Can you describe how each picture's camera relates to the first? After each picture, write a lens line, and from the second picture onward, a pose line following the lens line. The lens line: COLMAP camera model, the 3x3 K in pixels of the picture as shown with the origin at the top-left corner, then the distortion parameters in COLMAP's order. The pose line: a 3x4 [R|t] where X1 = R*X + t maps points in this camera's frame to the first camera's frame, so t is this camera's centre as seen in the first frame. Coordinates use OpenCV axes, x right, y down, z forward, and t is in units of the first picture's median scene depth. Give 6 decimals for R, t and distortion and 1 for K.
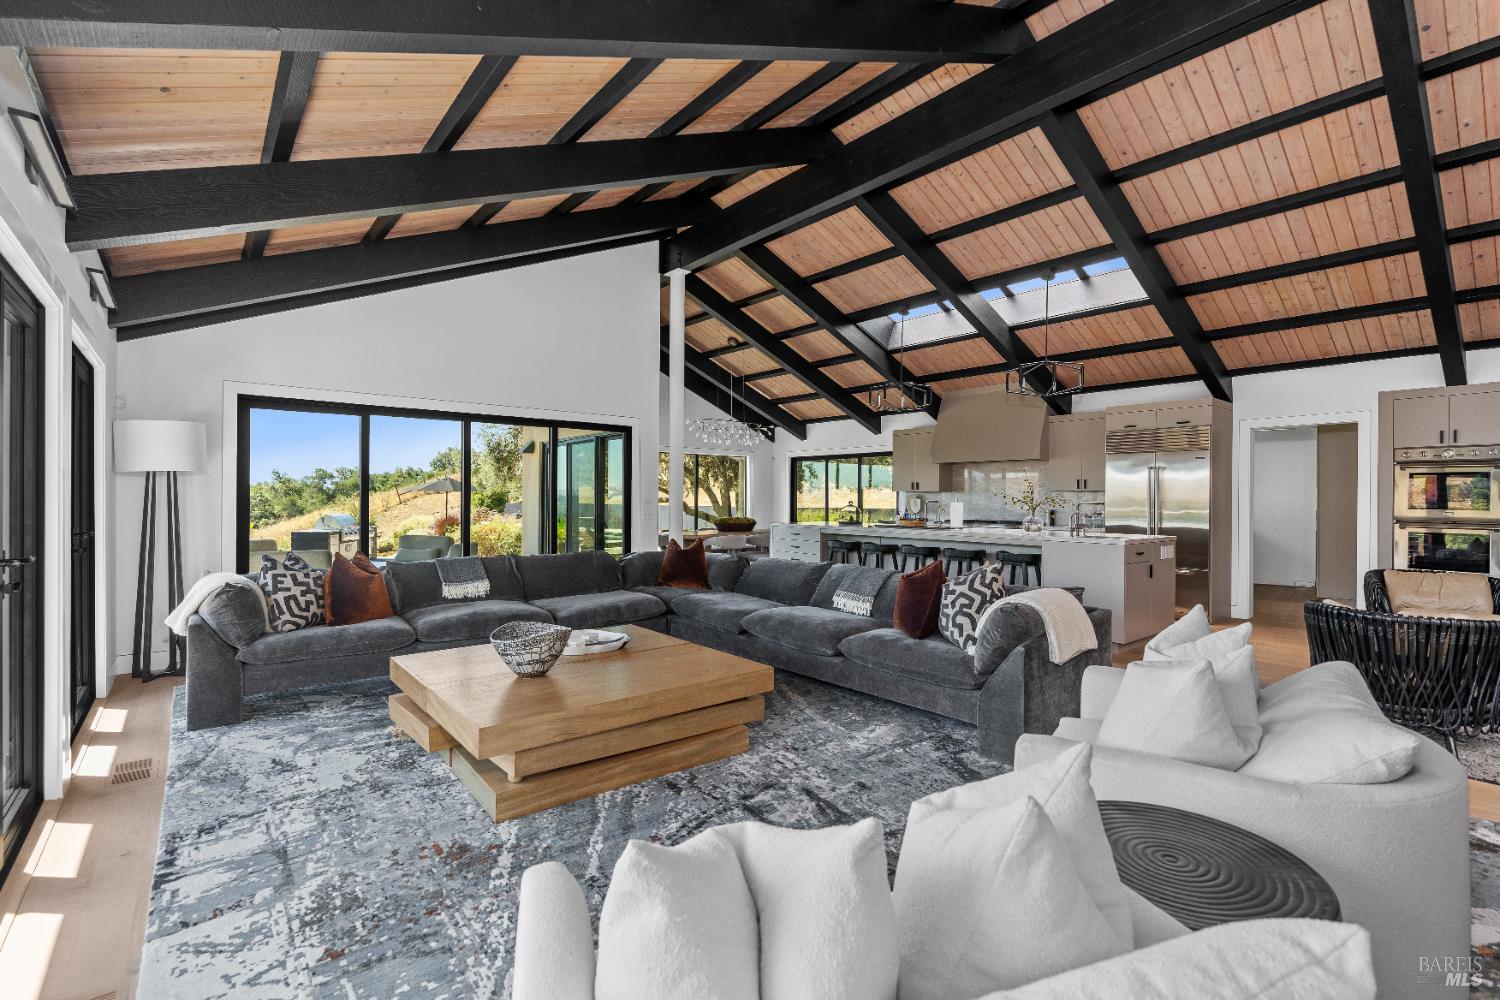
lens RADIAL K [[677.7, 0, 750.0], [0, 677.7, 500.0], [0, 0, 1]] dist [0.000257, 0.000021]
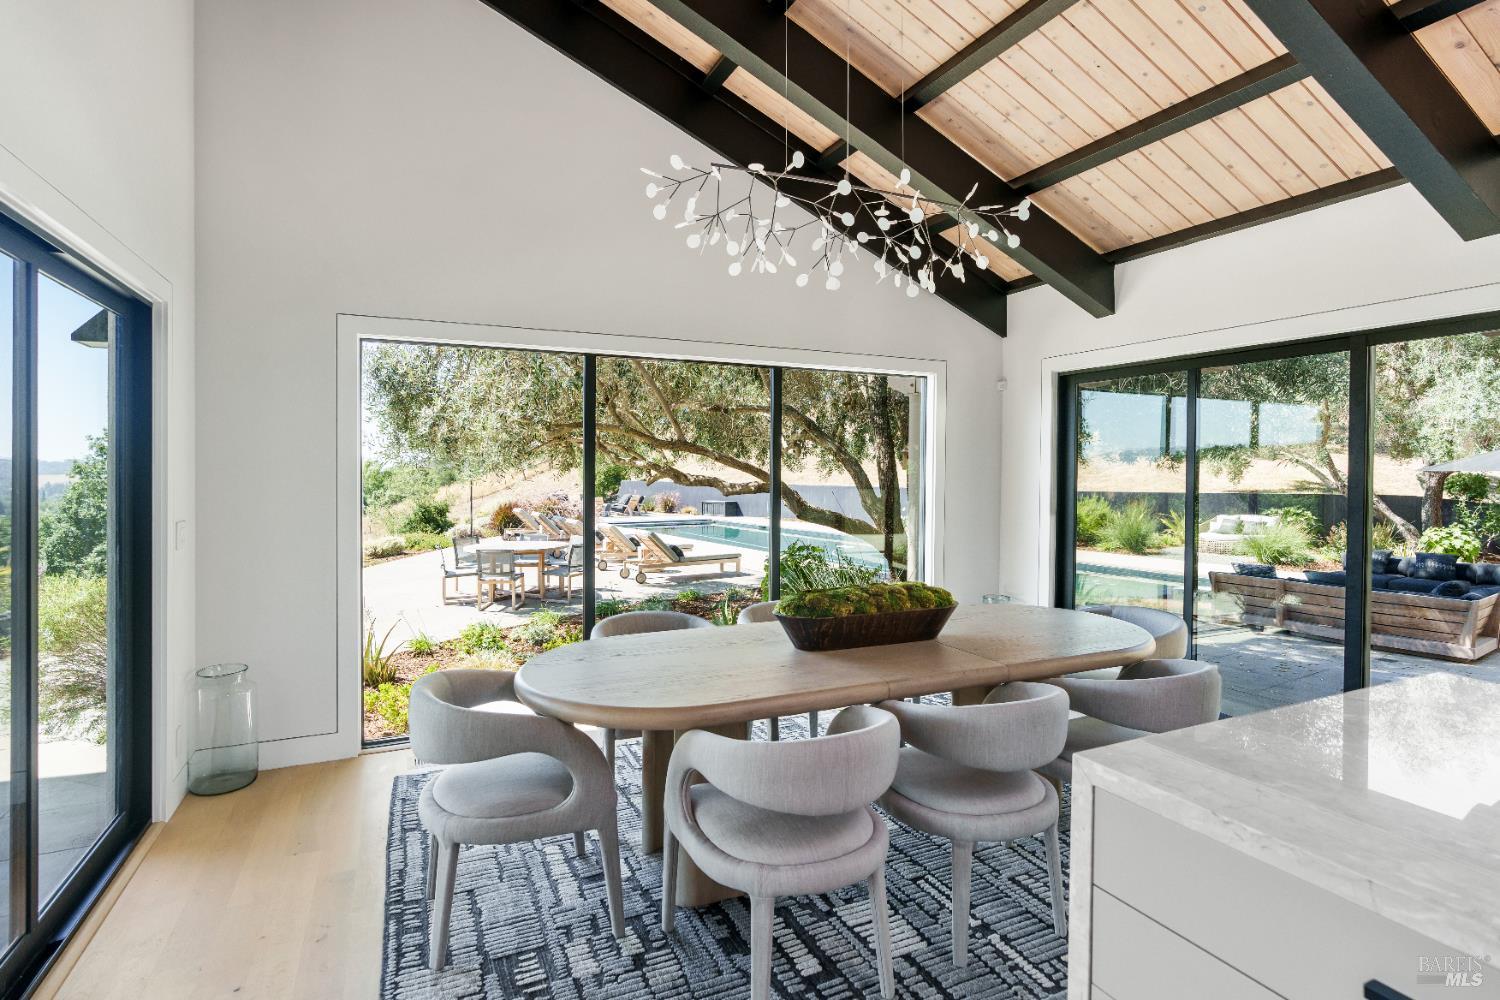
lens RADIAL K [[743.9, 0, 752.3], [0, 743.9, 472.3], [0, 0, 1]] dist [-0.000712, 0.000015]
pose [[0.972045, 0.002475, -0.234781, -0.001049], [-0.000904, 0.999976, 0.006801, -0.016961], [0.234793, -0.006399, 0.972024, 0.618510]]
